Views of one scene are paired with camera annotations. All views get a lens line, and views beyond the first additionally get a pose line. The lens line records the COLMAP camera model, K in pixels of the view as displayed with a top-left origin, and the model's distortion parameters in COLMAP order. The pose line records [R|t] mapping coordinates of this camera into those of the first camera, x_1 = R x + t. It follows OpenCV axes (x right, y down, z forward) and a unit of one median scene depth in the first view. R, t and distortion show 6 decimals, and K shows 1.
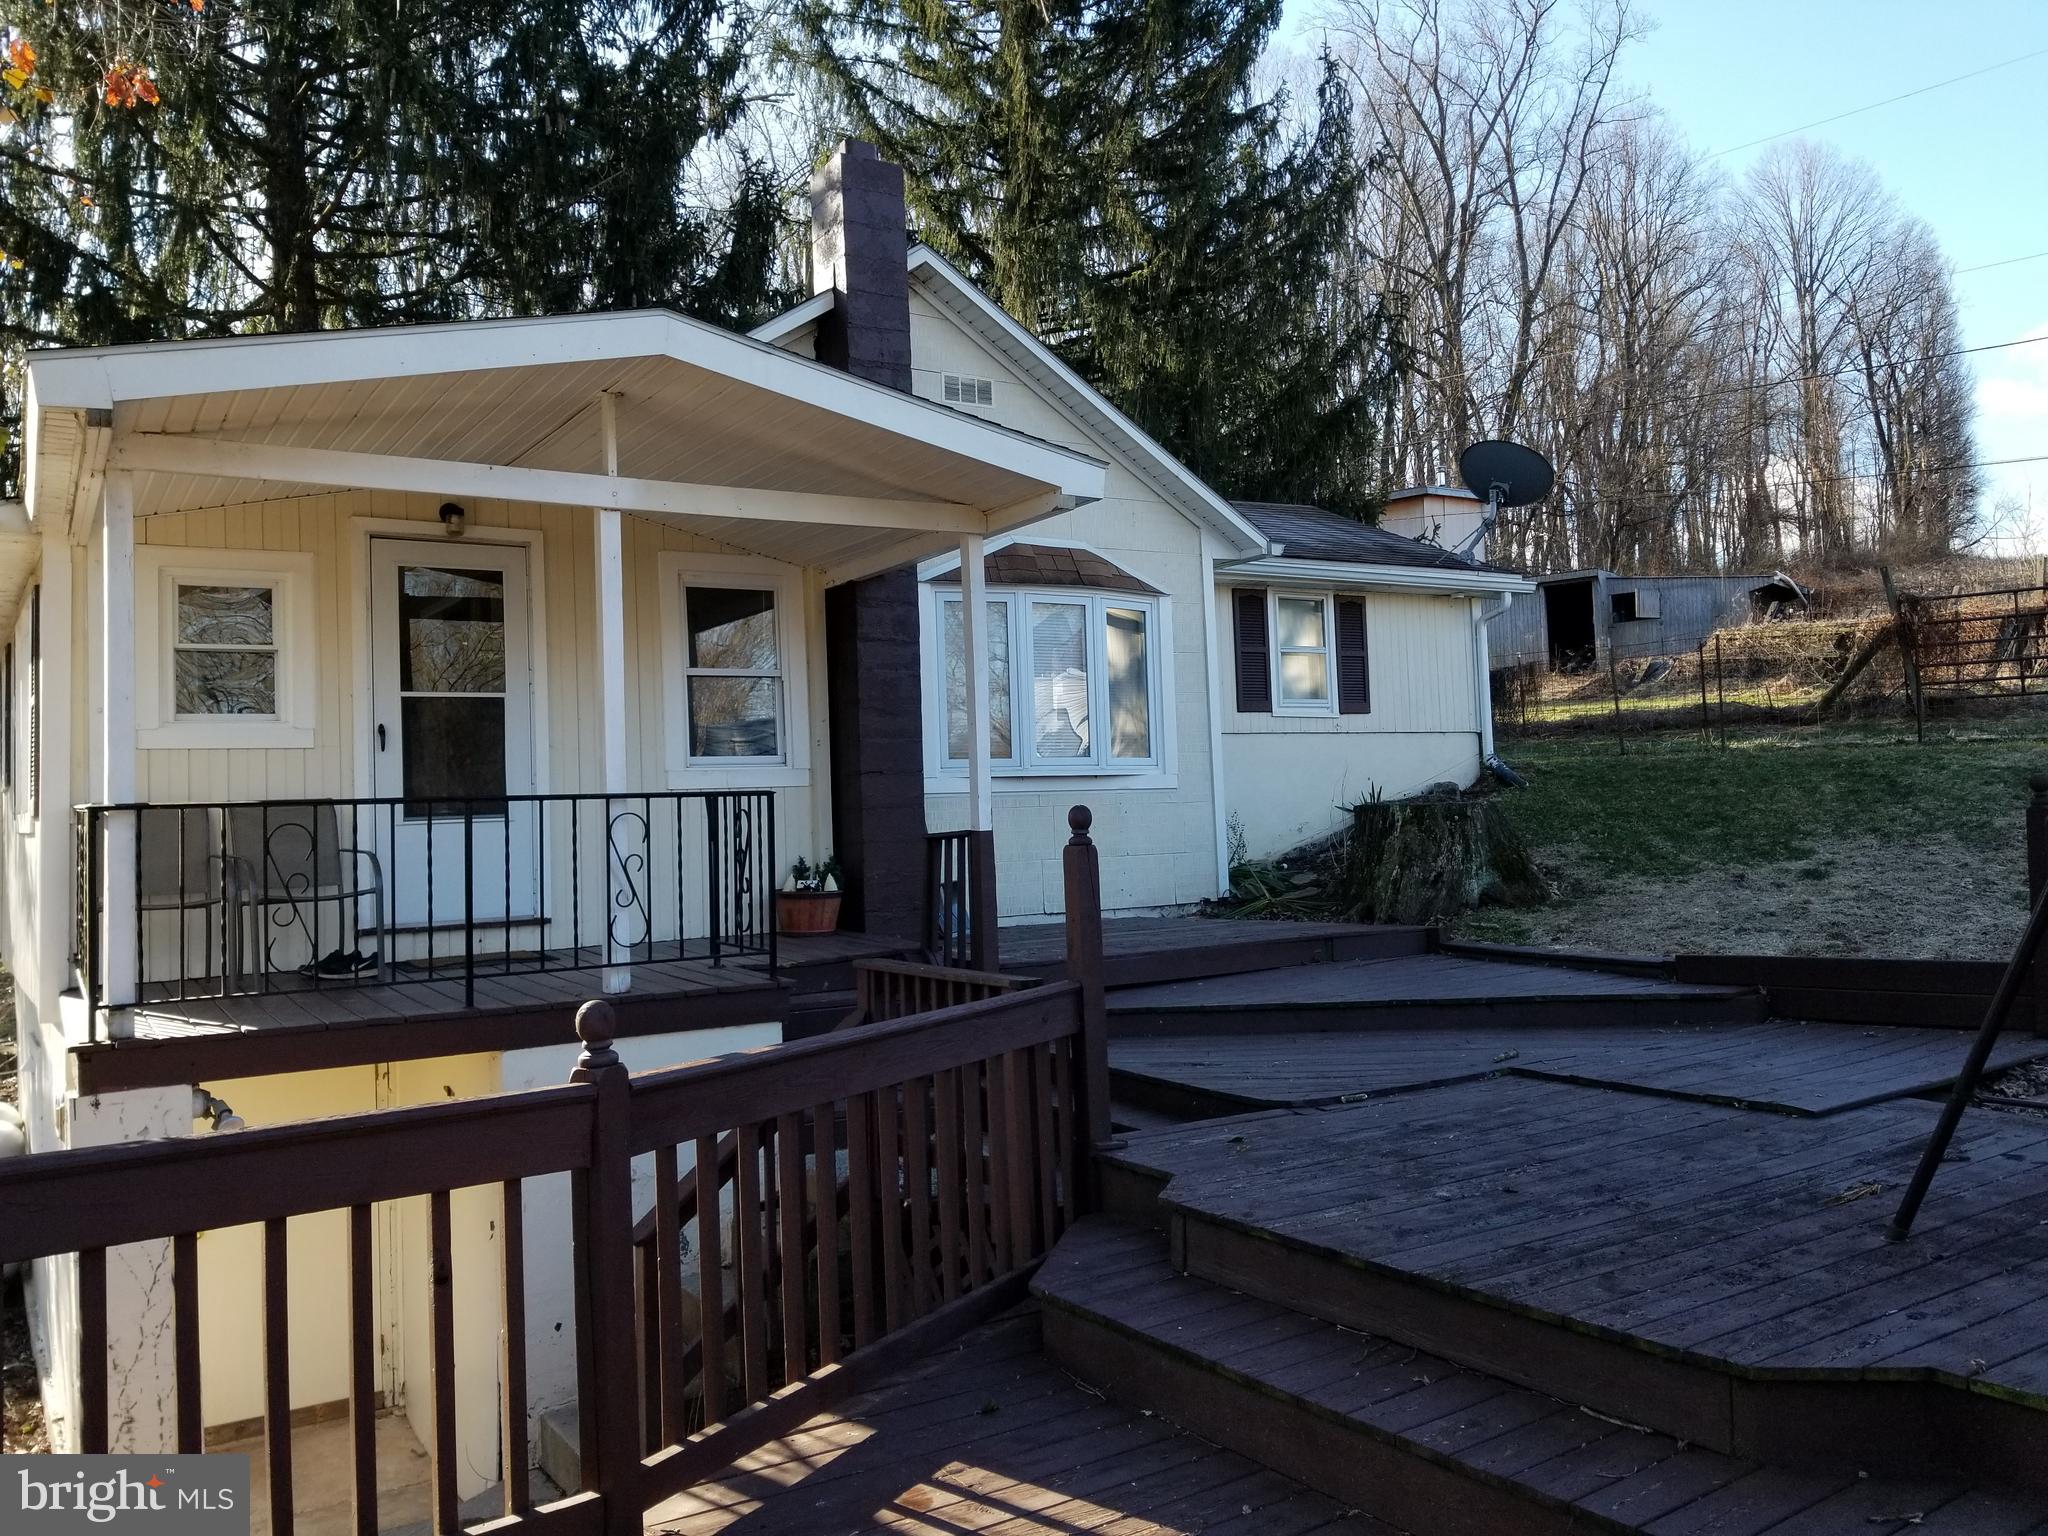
lens RADIAL K [[1593.9, 0, 1024.0], [0, 1593.9, 768.0], [0, 0, 1]] dist [0.063568, -0.128499]
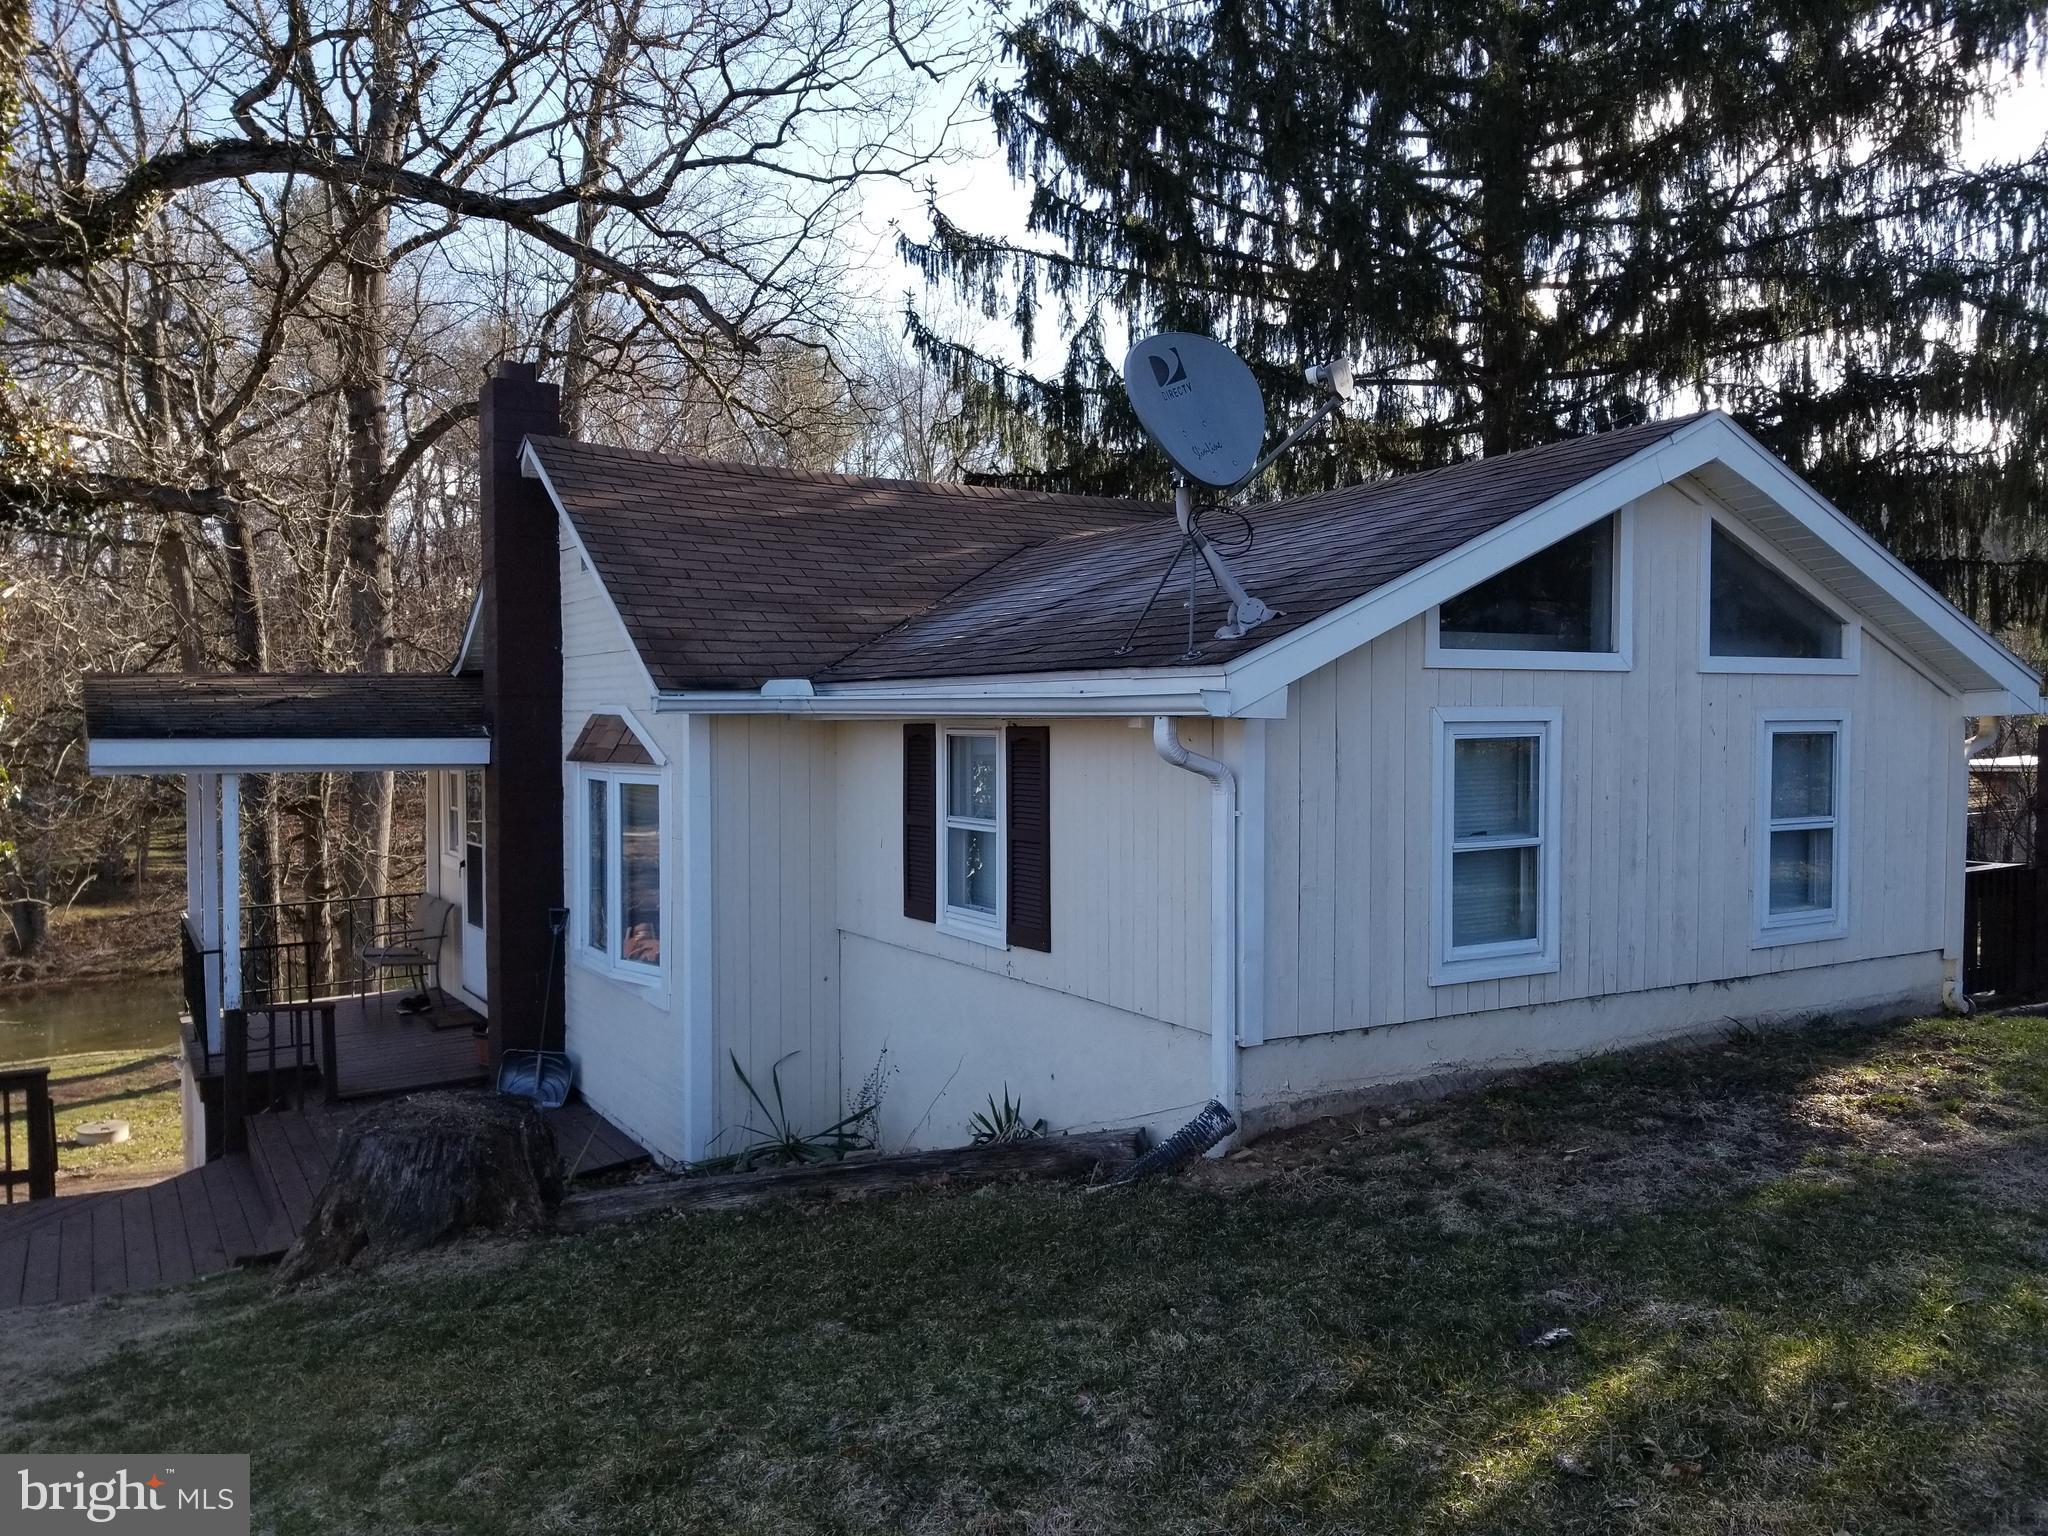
lens RADIAL K [[1593.9, 0, 1024.0], [0, 1593.9, 768.0], [0, 0, 1]] dist [0.063568, -0.128499]
pose [[-0.026014, 0.070316, -0.997185, 0.651166], [0.031444, 0.997087, 0.069489, -0.116283], [0.999167, -0.029548, -0.028149, 0.898781]]
